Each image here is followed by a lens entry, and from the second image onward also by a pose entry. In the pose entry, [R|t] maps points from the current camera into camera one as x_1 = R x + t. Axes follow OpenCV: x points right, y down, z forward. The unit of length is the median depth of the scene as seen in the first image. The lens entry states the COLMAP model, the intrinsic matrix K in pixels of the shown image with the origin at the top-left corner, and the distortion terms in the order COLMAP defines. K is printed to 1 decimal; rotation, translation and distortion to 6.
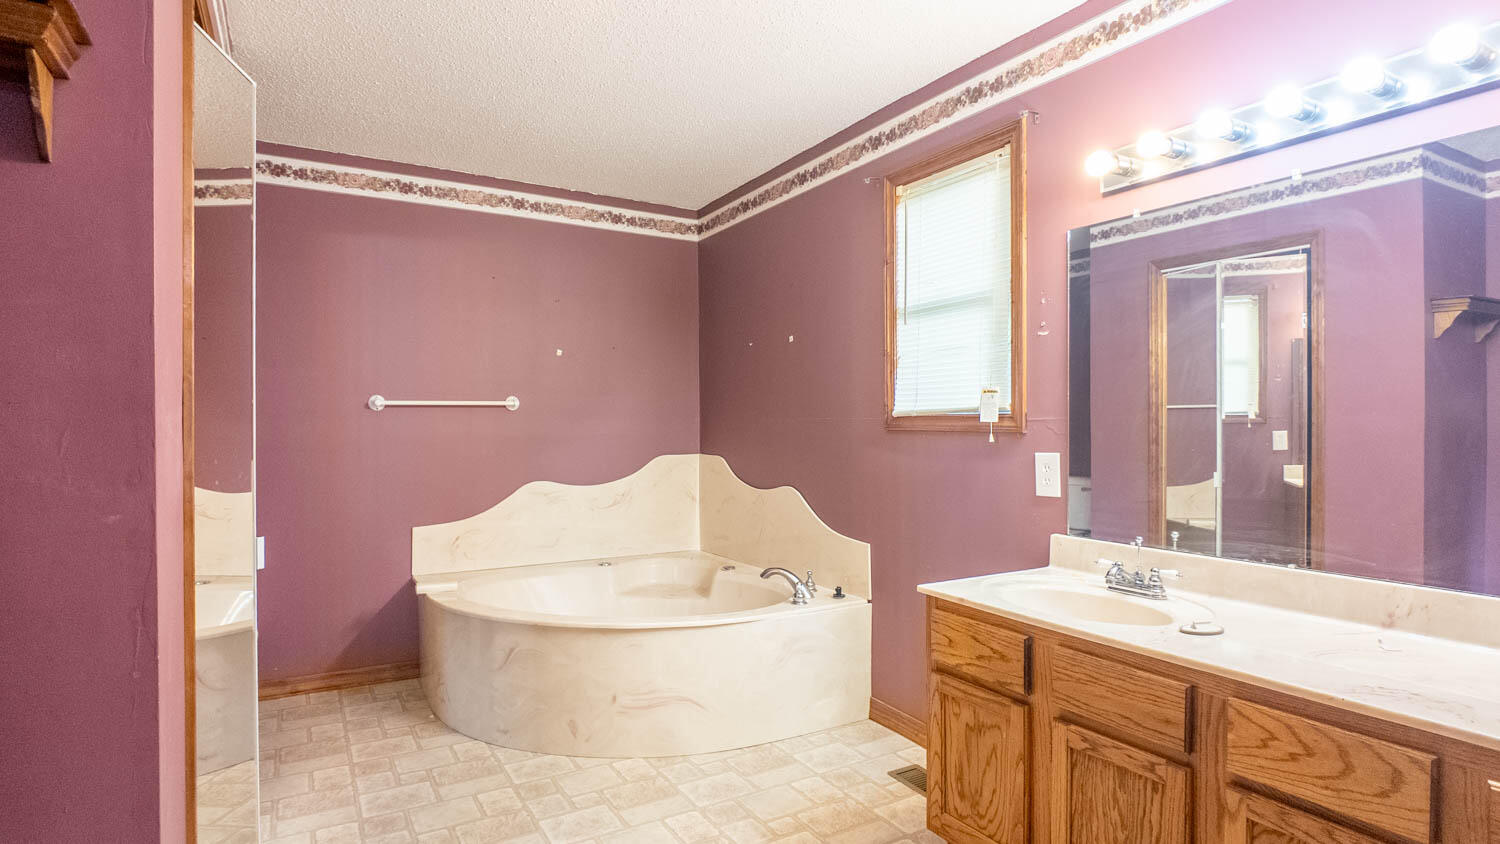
lens RADIAL K [[774.6, 0, 750.0], [0, 774.6, 424.2], [0, 0, 1]] dist [0.046205, -0.055852]
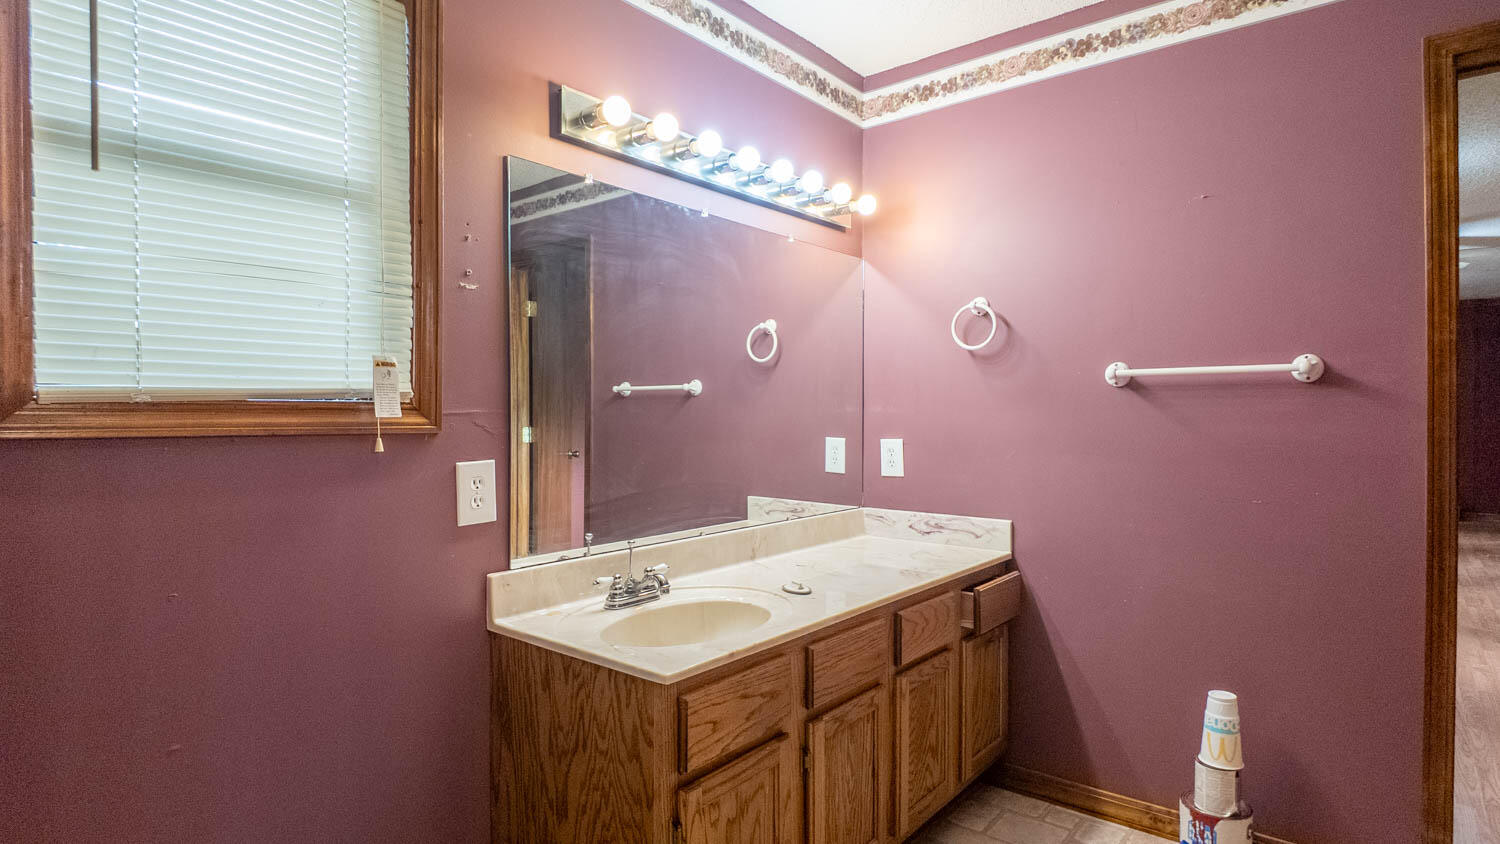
lens RADIAL K [[774.6, 0, 750.0], [0, 774.6, 424.2], [0, 0, 1]] dist [0.046205, -0.055852]
pose [[-0.324651, -0.014095, 0.945729, -0.491244], [0.009663, 0.999787, 0.018218, -0.007874], [-0.945785, 0.015053, -0.324445, 1.398544]]
